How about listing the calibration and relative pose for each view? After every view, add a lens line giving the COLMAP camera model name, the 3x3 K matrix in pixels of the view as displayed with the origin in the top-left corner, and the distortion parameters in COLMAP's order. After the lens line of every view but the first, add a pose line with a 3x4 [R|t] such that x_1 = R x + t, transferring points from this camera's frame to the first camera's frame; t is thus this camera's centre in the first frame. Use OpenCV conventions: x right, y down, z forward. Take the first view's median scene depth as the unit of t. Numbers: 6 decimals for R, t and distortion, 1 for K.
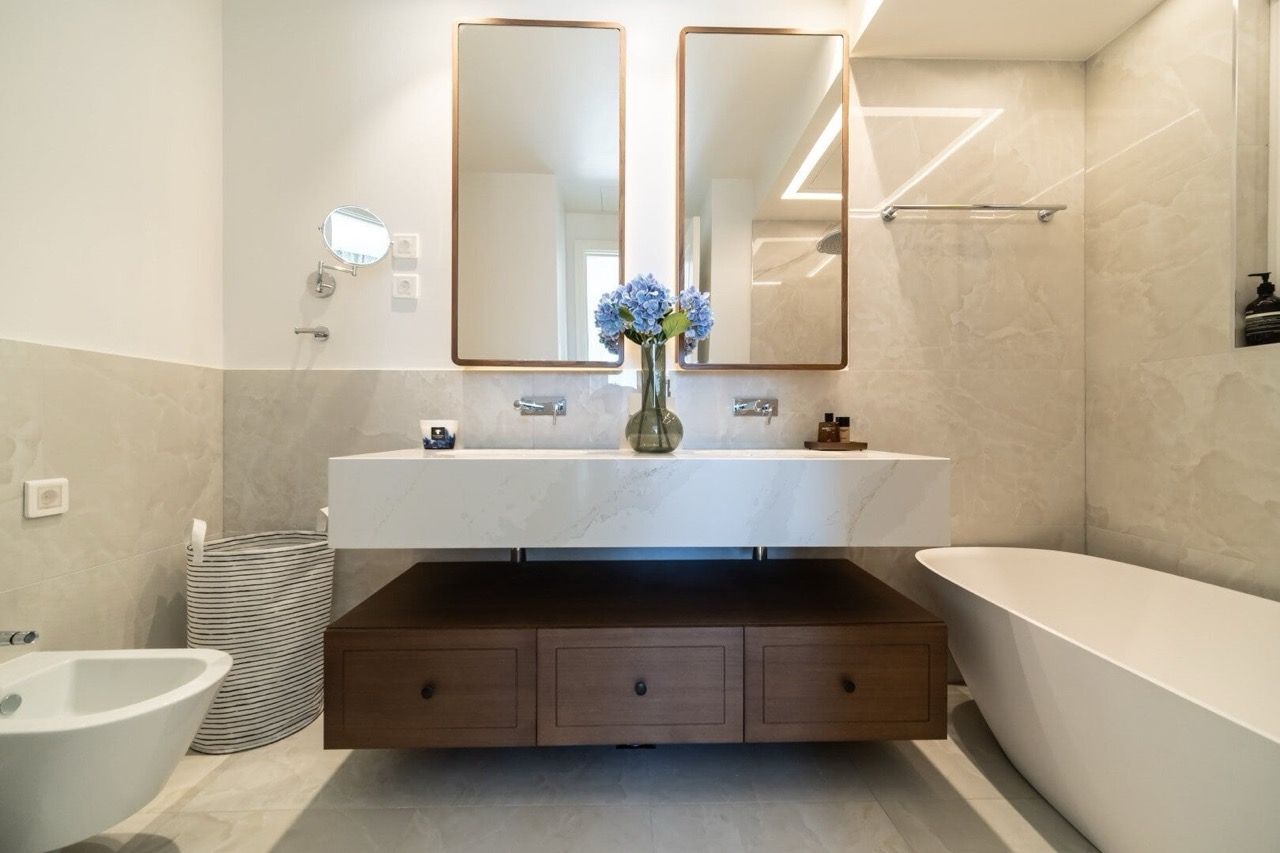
lens RADIAL K [[506.5, 0, 641.1], [0, 506.5, 428.2], [0, 0, 1]] dist [-0.001921, -0.000569]
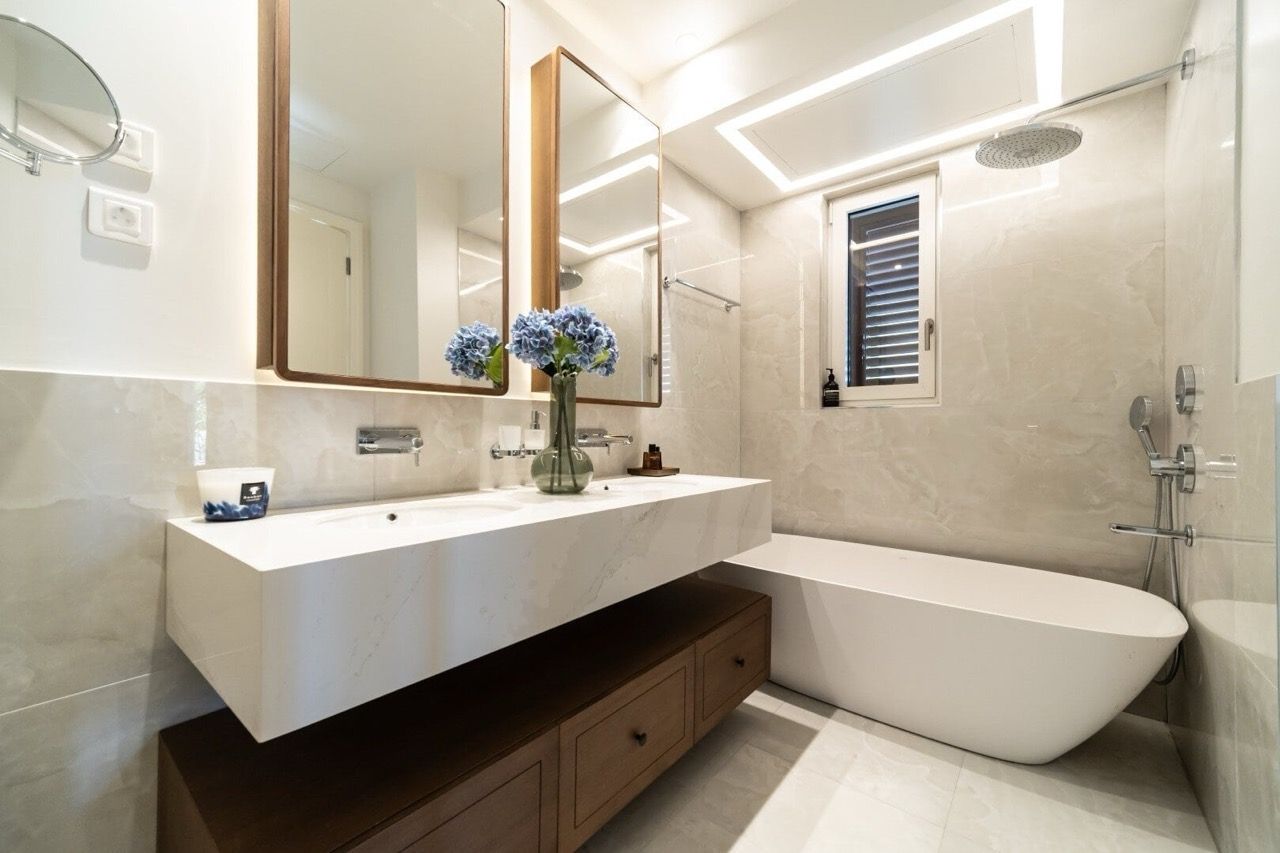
lens RADIAL K [[506.5, 0, 640.6], [0, 506.5, 427.8], [0, 0, 1]] dist [-0.001921, -0.000569]
pose [[0.644474, 0.004864, 0.764611, -0.555306], [0.001564, 0.999969, -0.007680, -0.060171], [-0.764625, 0.006146, 0.644447, 0.267593]]
